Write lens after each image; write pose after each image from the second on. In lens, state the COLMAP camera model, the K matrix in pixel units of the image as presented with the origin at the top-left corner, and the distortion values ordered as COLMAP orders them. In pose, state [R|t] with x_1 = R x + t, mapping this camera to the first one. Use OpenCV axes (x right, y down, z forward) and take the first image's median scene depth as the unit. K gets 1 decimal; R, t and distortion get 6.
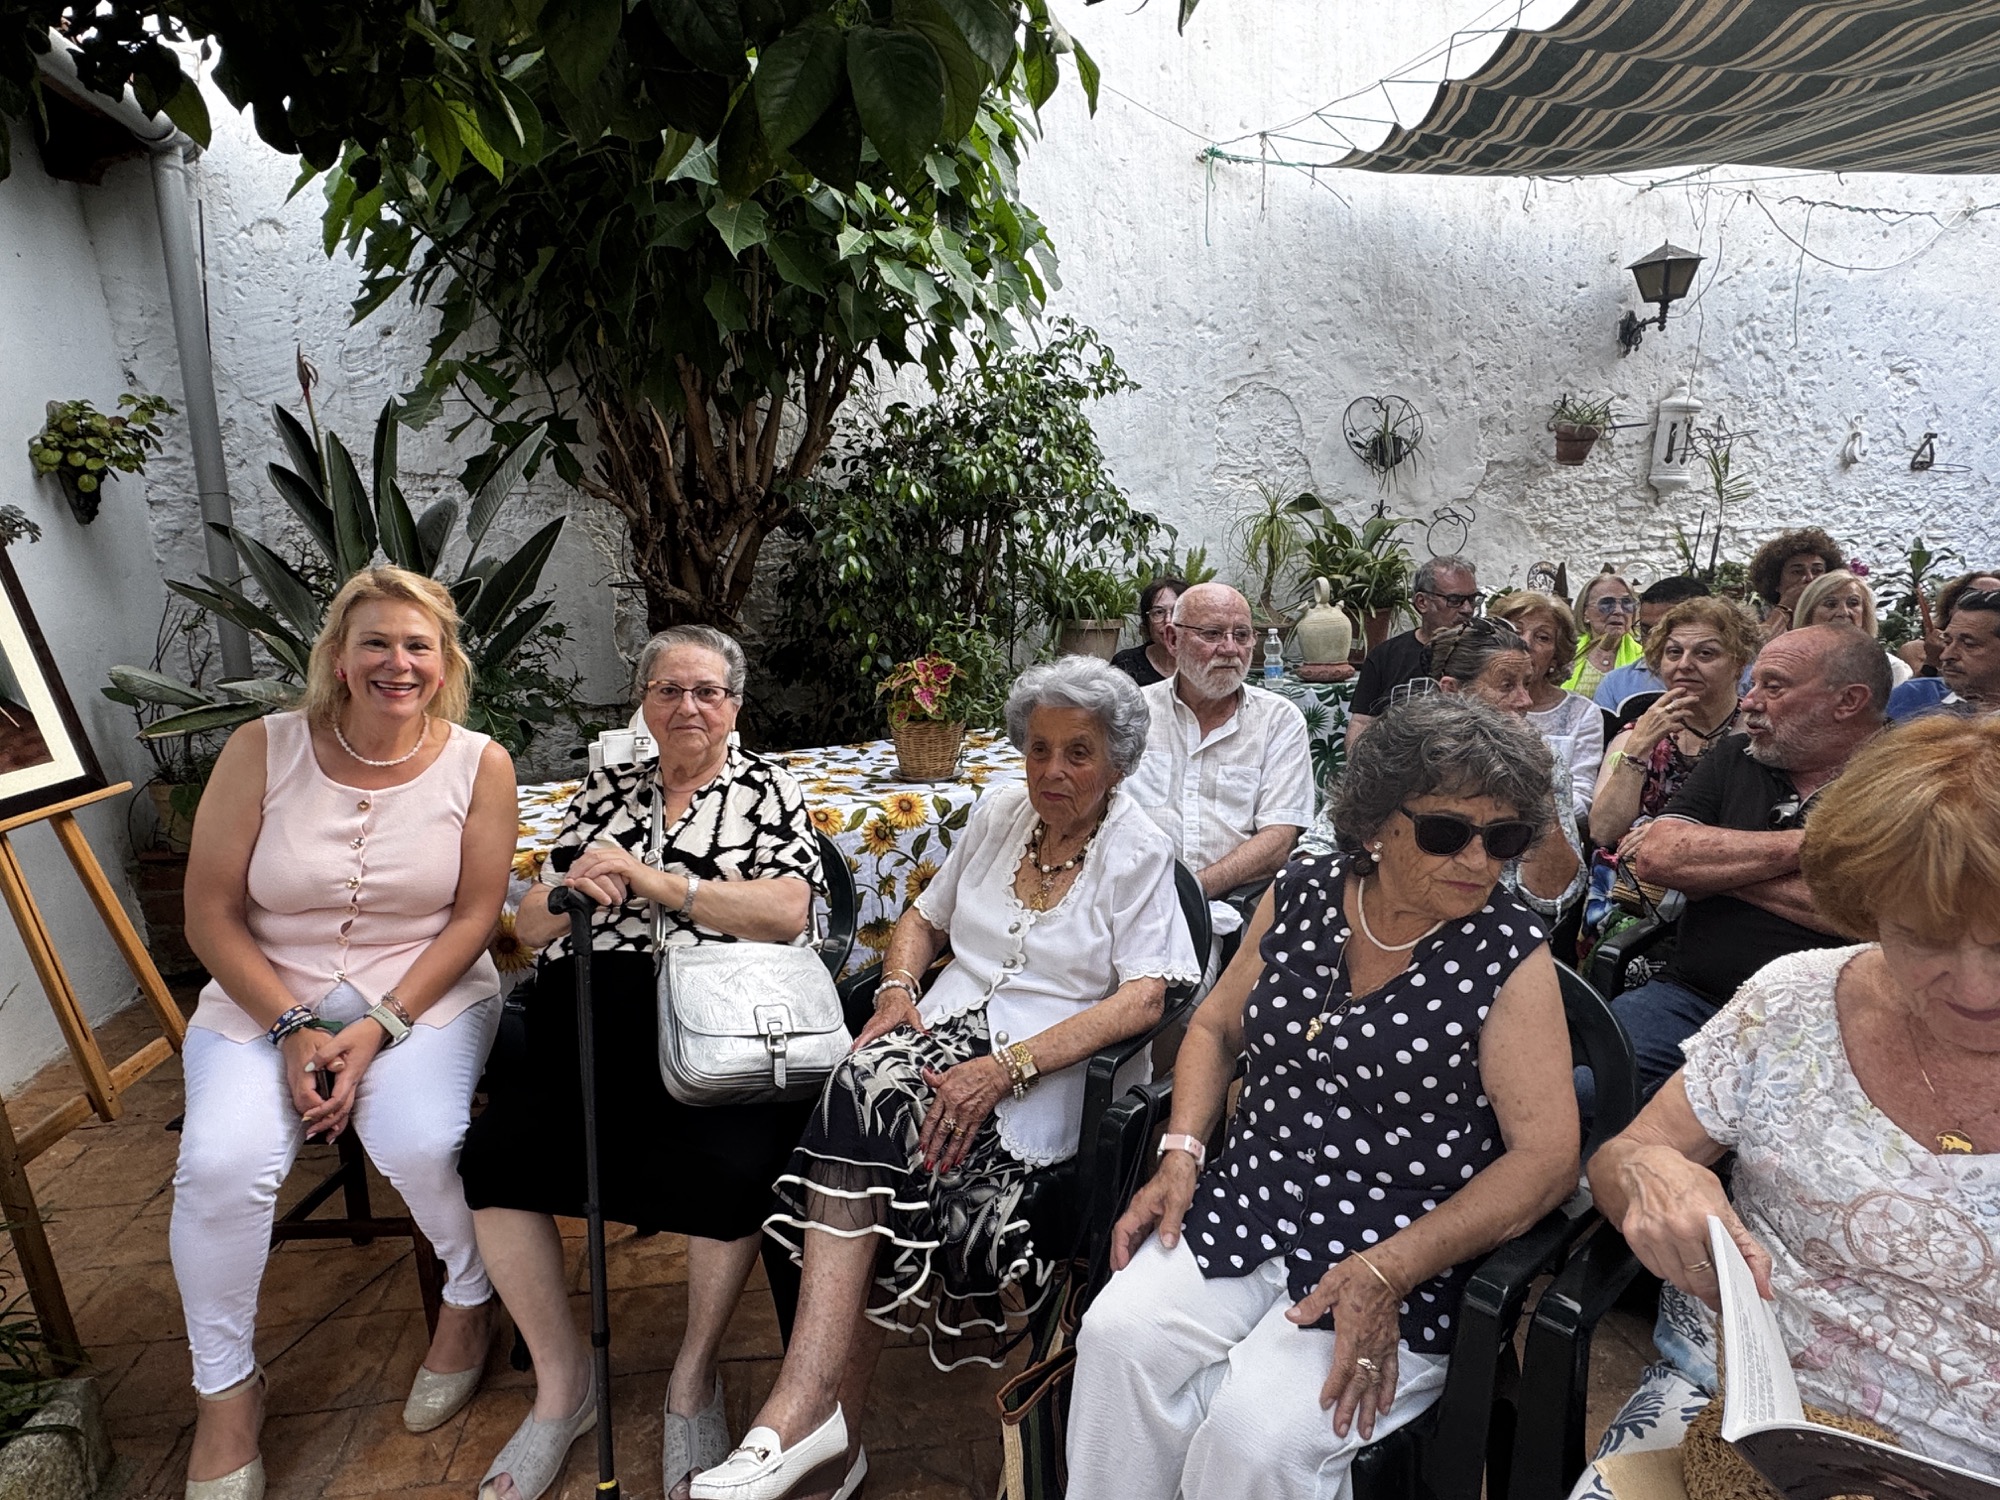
lens RADIAL K [[1132.8, 0, 1000.0], [0, 1132.8, 750.0], [0, 0, 1]] dist [-0.003620, 0.000752]
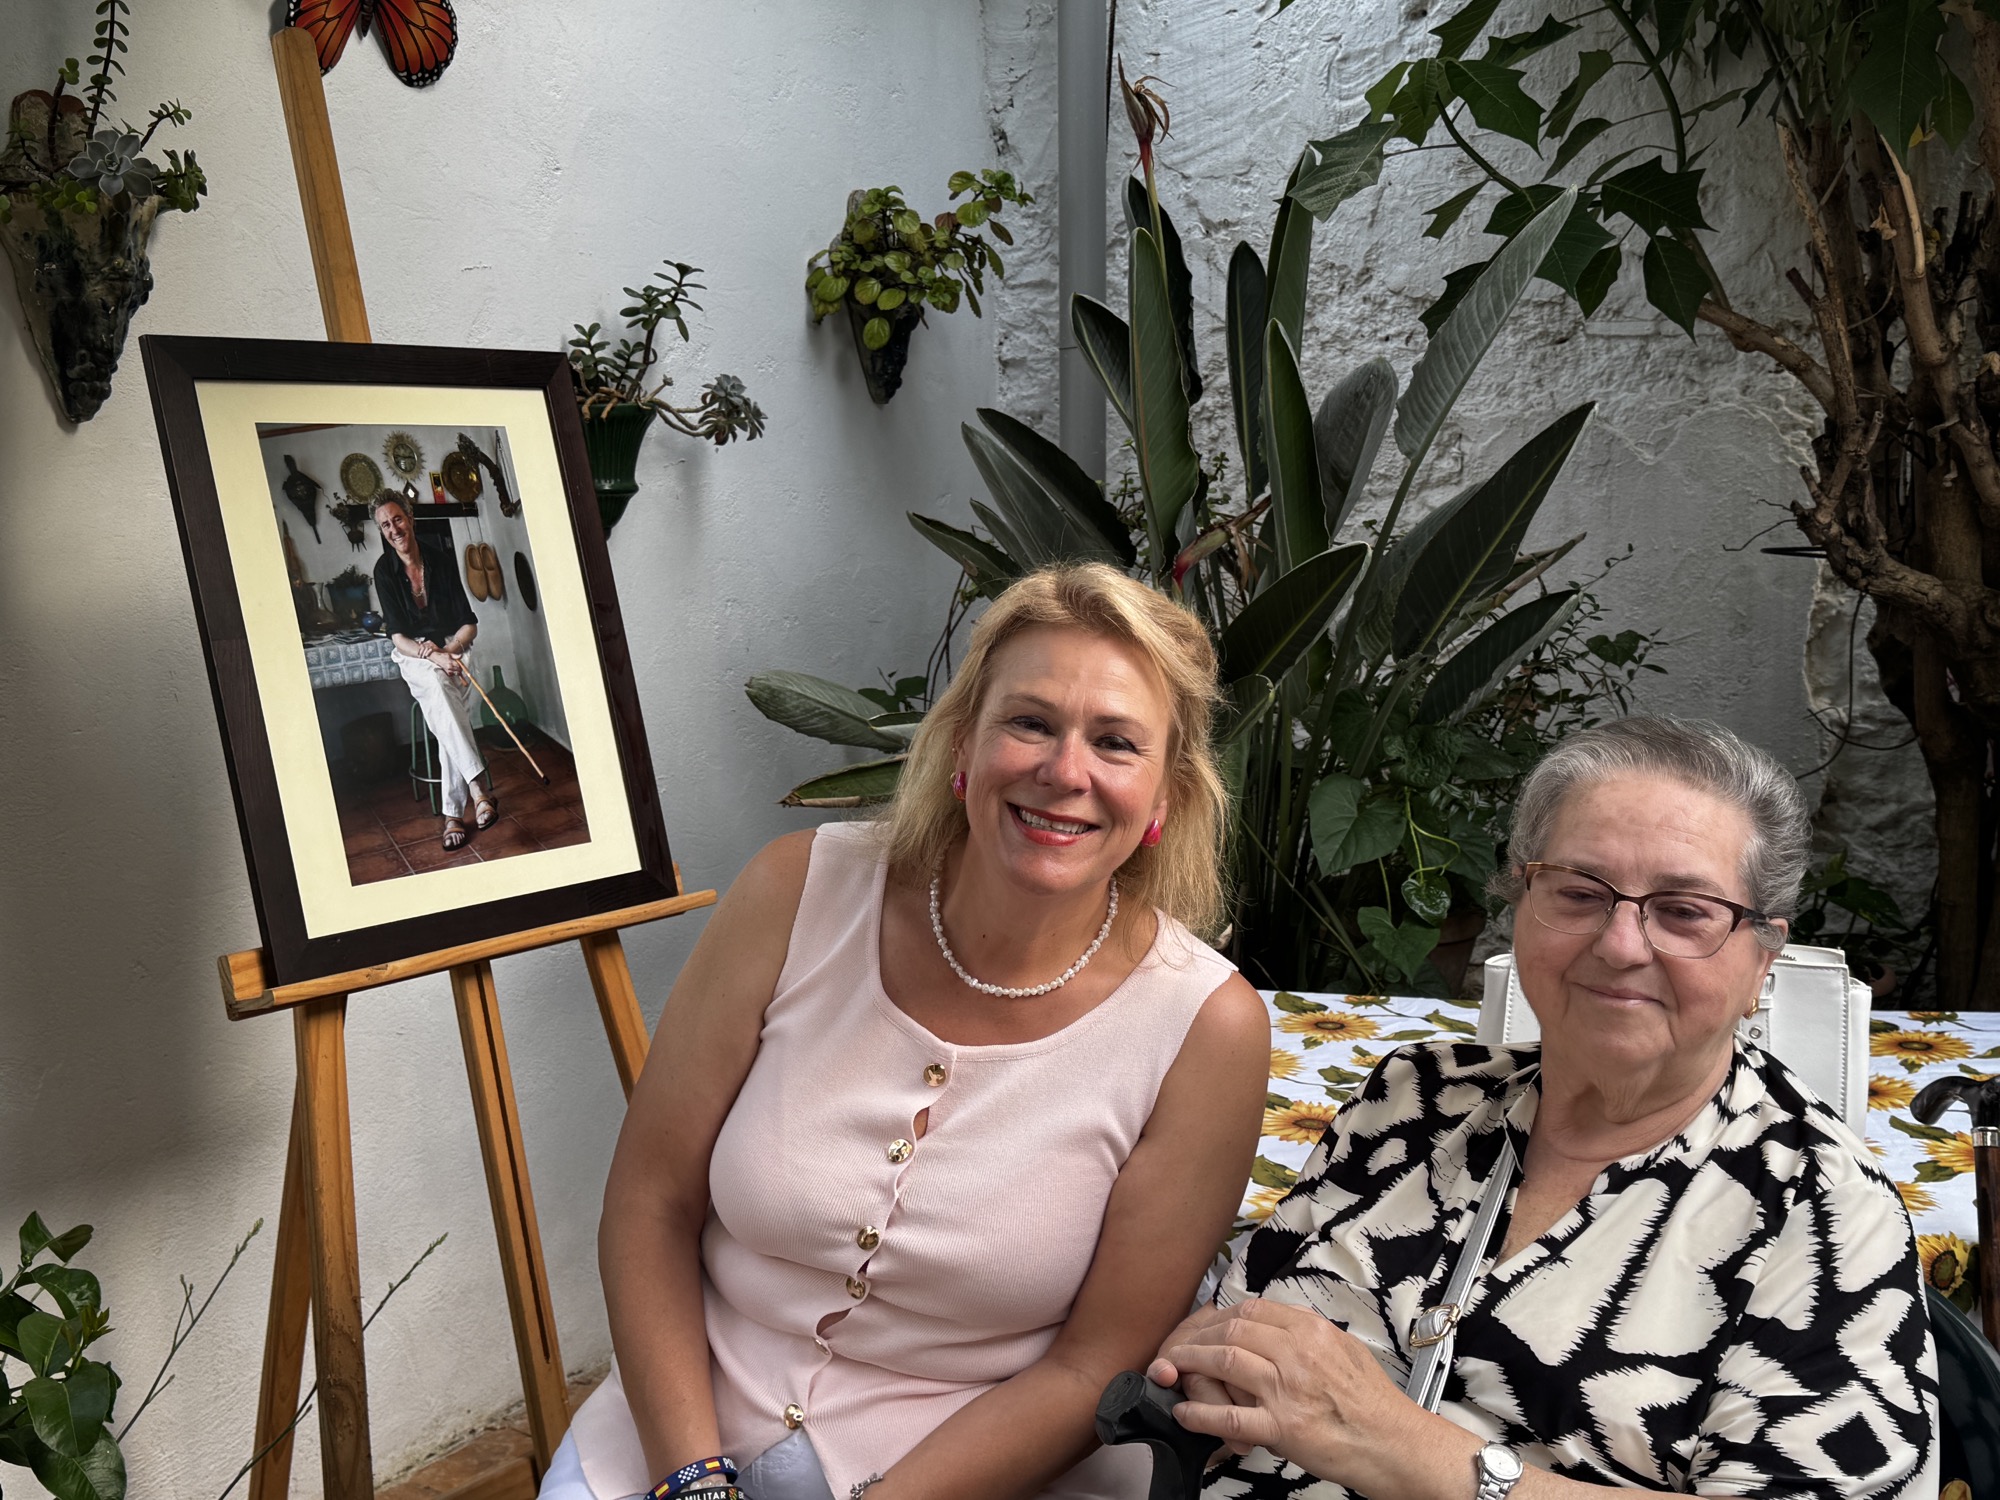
lens RADIAL K [[2365.0, 0, 1000.0], [0, 2365.0, 750.0], [0, 0, 1]] dist [0.204660, -0.315895]
pose [[0.757007, 0.103529, -0.645153, 0.045678], [-0.132884, 0.991127, 0.003126, -0.045799], [0.639752, 0.083364, 0.764047, 0.160929]]
